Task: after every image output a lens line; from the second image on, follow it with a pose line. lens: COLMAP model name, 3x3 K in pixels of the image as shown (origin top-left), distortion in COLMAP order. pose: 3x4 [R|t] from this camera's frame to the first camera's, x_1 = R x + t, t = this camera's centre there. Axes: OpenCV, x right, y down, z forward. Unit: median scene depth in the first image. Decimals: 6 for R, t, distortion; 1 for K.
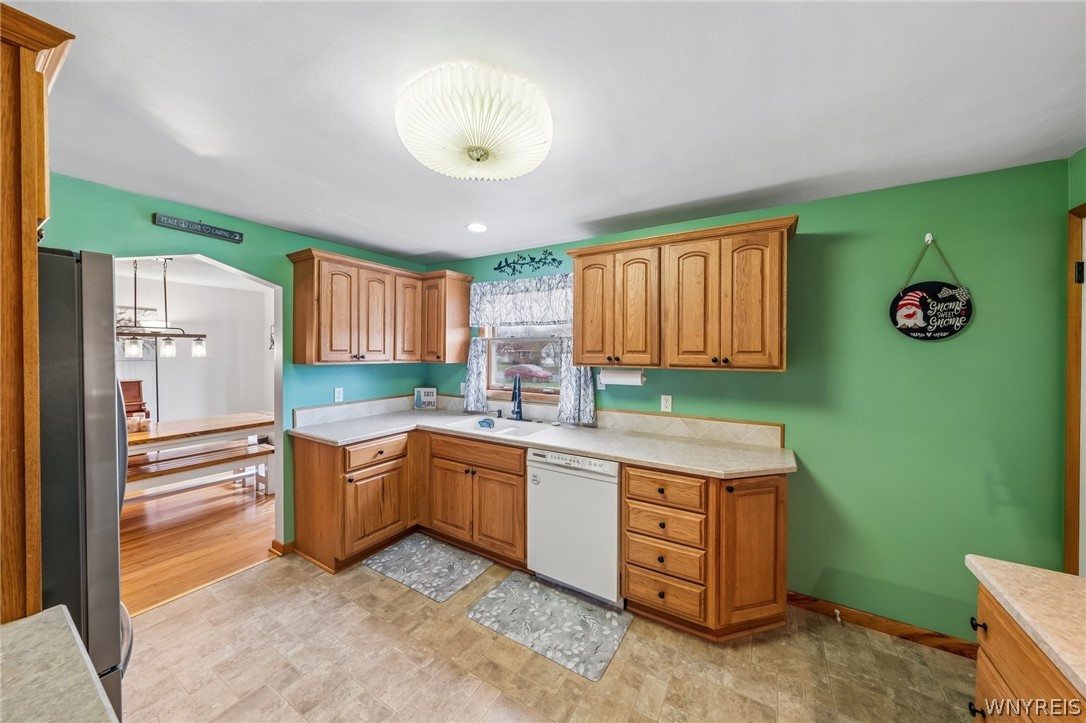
lens RADIAL K [[366.4, 0, 541.2], [0, 366.4, 354.5], [0, 0, 1]] dist [-0.002833, -0.000047]
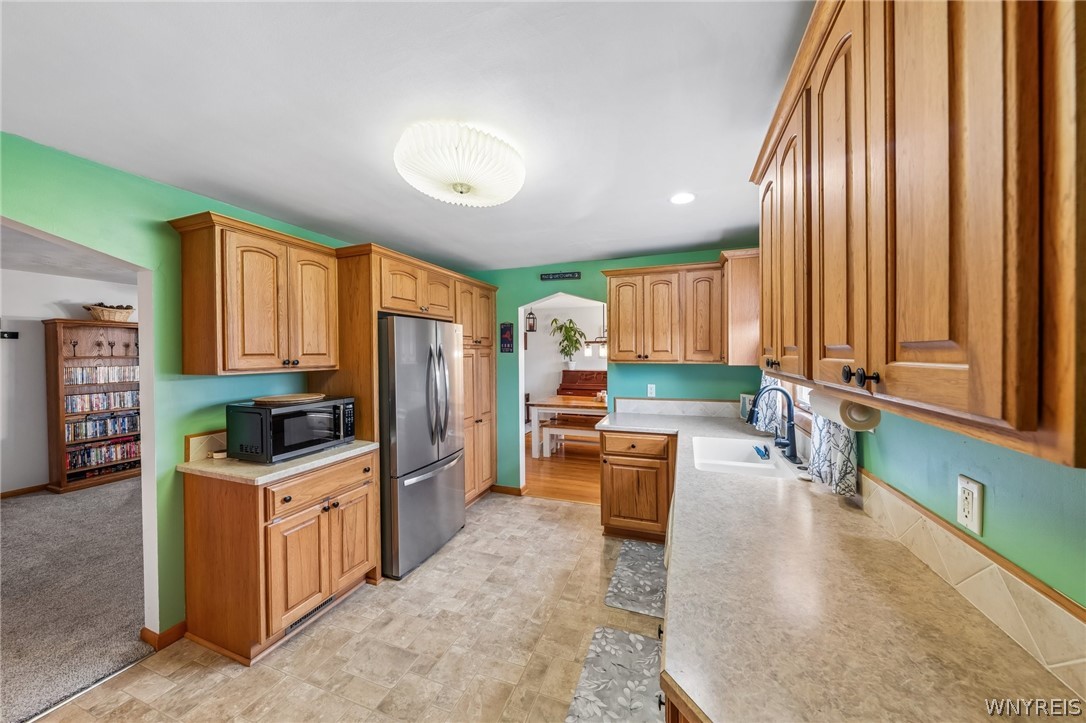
lens RADIAL K [[372.4, 0, 556.0], [0, 372.4, 356.6], [0, 0, 1]] dist [0.000582, 0.000296]
pose [[0.209835, 0.004720, -0.977725, 0.551902], [0.001227, 0.999986, 0.005091, -0.000011], [0.977736, -0.002268, 0.209826, 0.530412]]
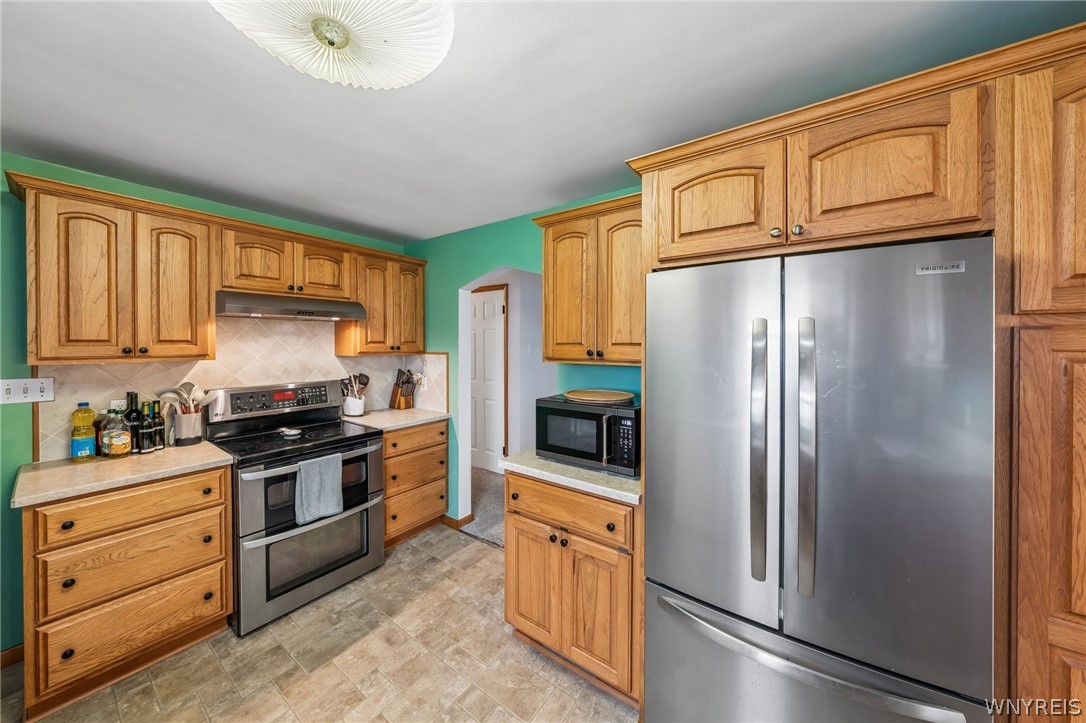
lens RADIAL K [[367.7, 0, 531.5], [0, 367.7, 346.7], [0, 0, 1]] dist [-0.000276, 0.000147]
pose [[-0.995915, -0.007244, 0.090006, -0.291063], [-0.005733, 0.999838, 0.017035, -0.006998], [-0.090114, 0.016449, -0.995796, 0.819432]]
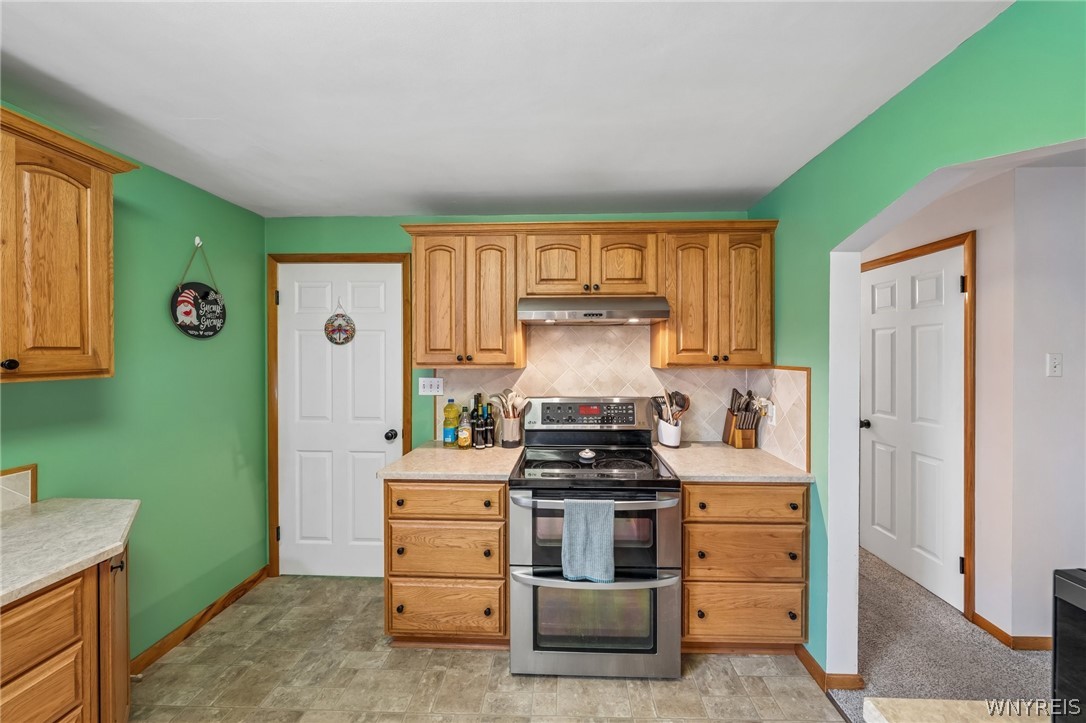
lens RADIAL K [[365.2, 0, 566.4], [0, 365.2, 354.5], [0, 0, 1]] dist [-0.002922, -0.000137]
pose [[-0.511200, -0.010091, 0.859403, -0.268802], [0.003498, 0.999898, 0.013822, -0.001869], [-0.859455, 0.010072, -0.511112, 0.432056]]
